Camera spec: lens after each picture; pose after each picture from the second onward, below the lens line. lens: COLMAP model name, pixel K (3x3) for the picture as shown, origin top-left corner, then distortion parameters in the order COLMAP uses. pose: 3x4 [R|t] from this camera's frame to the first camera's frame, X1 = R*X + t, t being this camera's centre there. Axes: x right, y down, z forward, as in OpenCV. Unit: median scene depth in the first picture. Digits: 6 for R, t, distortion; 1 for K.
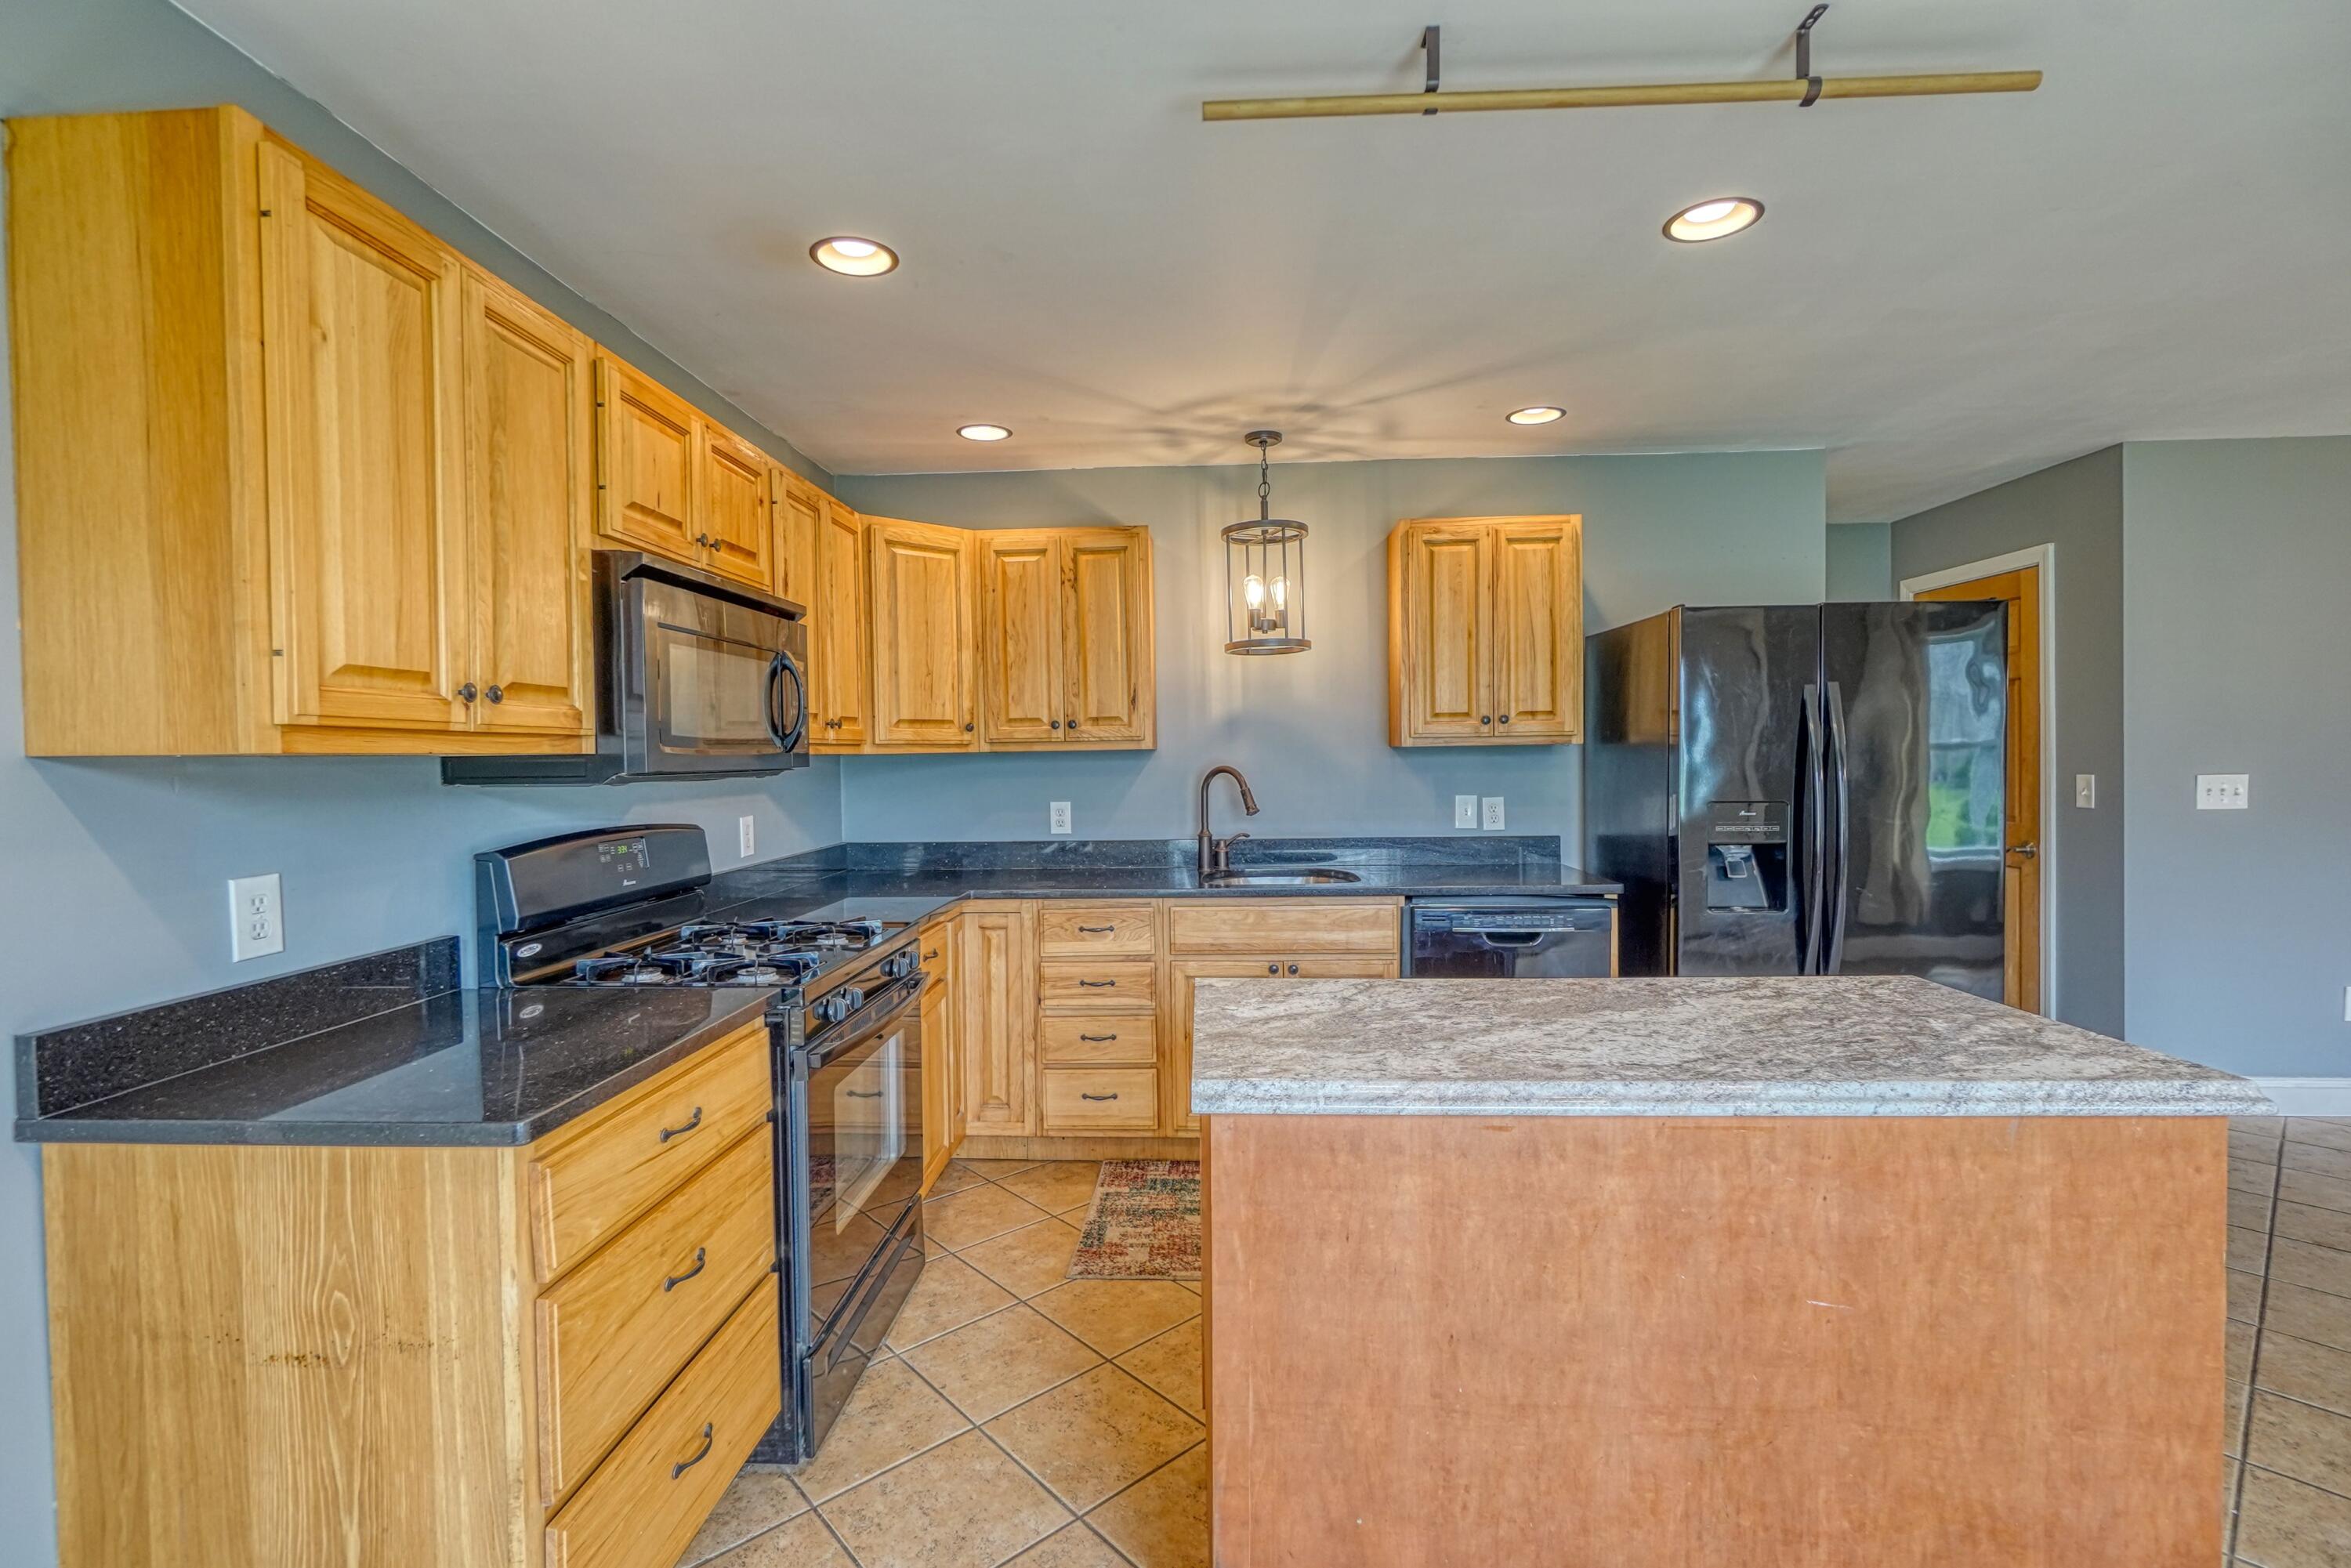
lens RADIAL K [[1022.4, 0, 1176.4], [0, 1022.4, 775.9], [0, 0, 1]] dist [-0.004922, -0.000112]
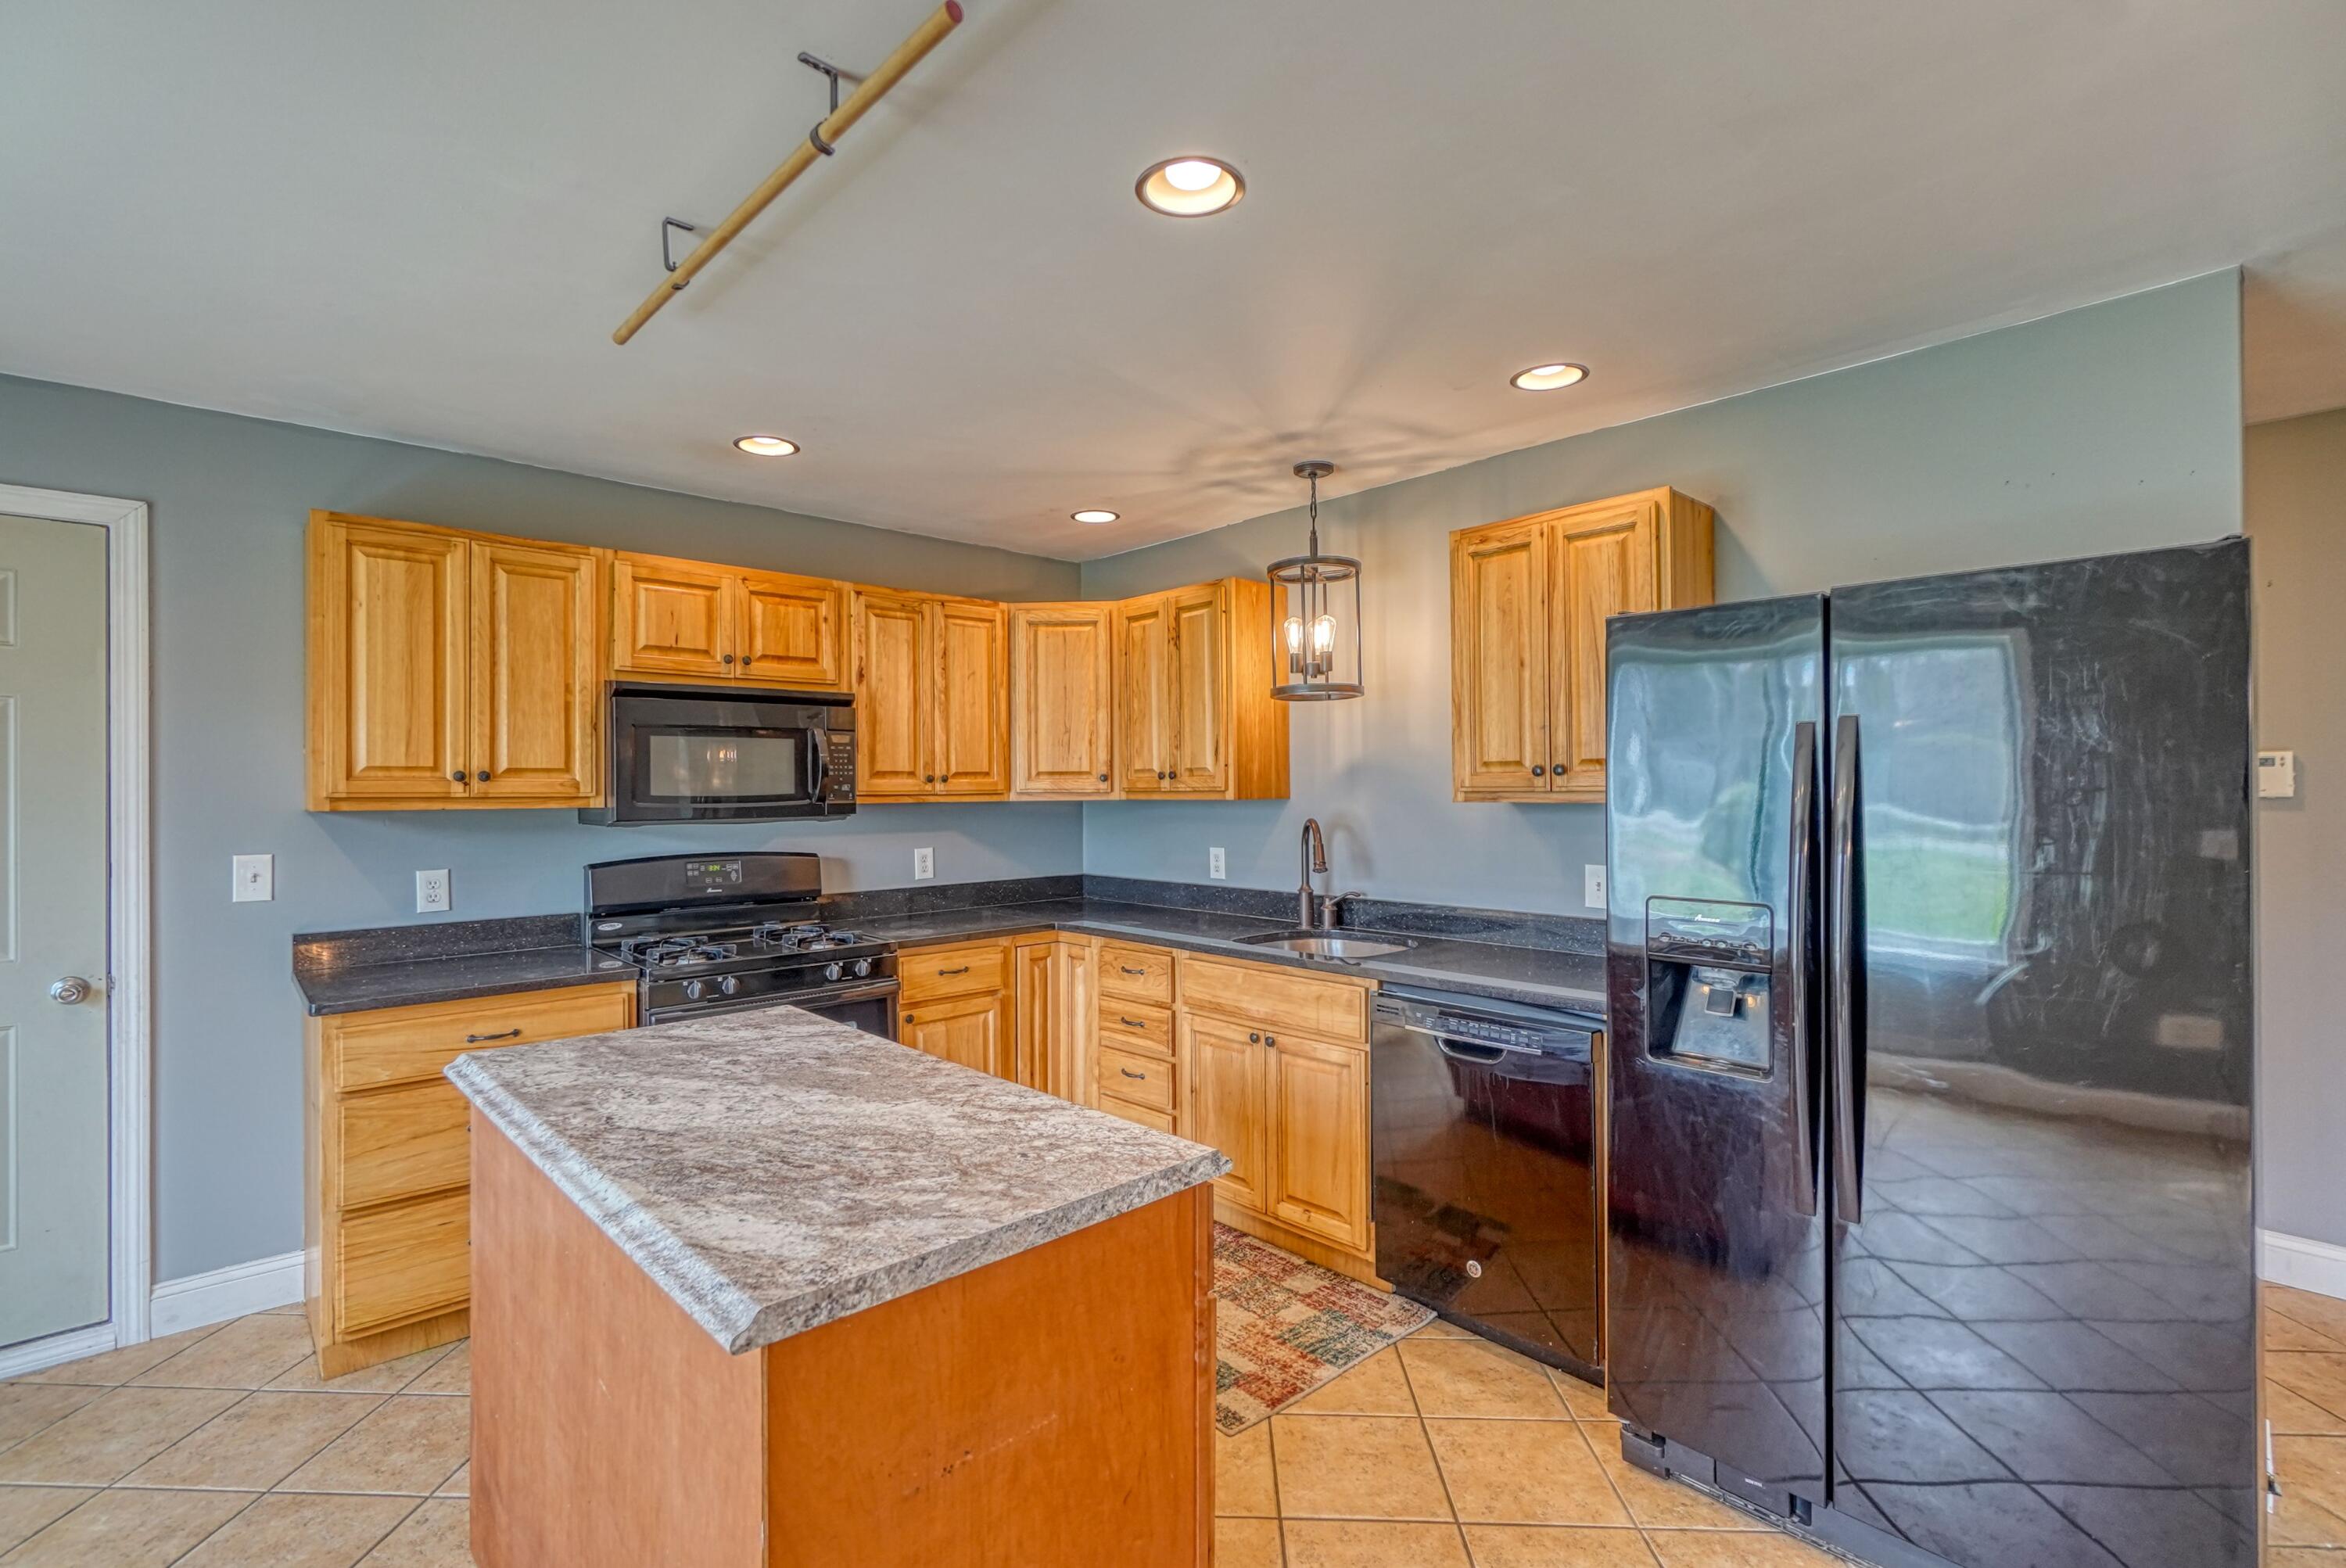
lens RADIAL K [[1038.4, 0, 1173.6], [0, 1038.4, 786.1], [0, 0, 1]] dist [-0.003719, -0.000030]
pose [[0.726397, 0.008431, -0.687224, 0.654862], [-0.018294, 0.999808, -0.007071, -0.032667], [0.687032, 0.017708, 0.726411, 0.232913]]
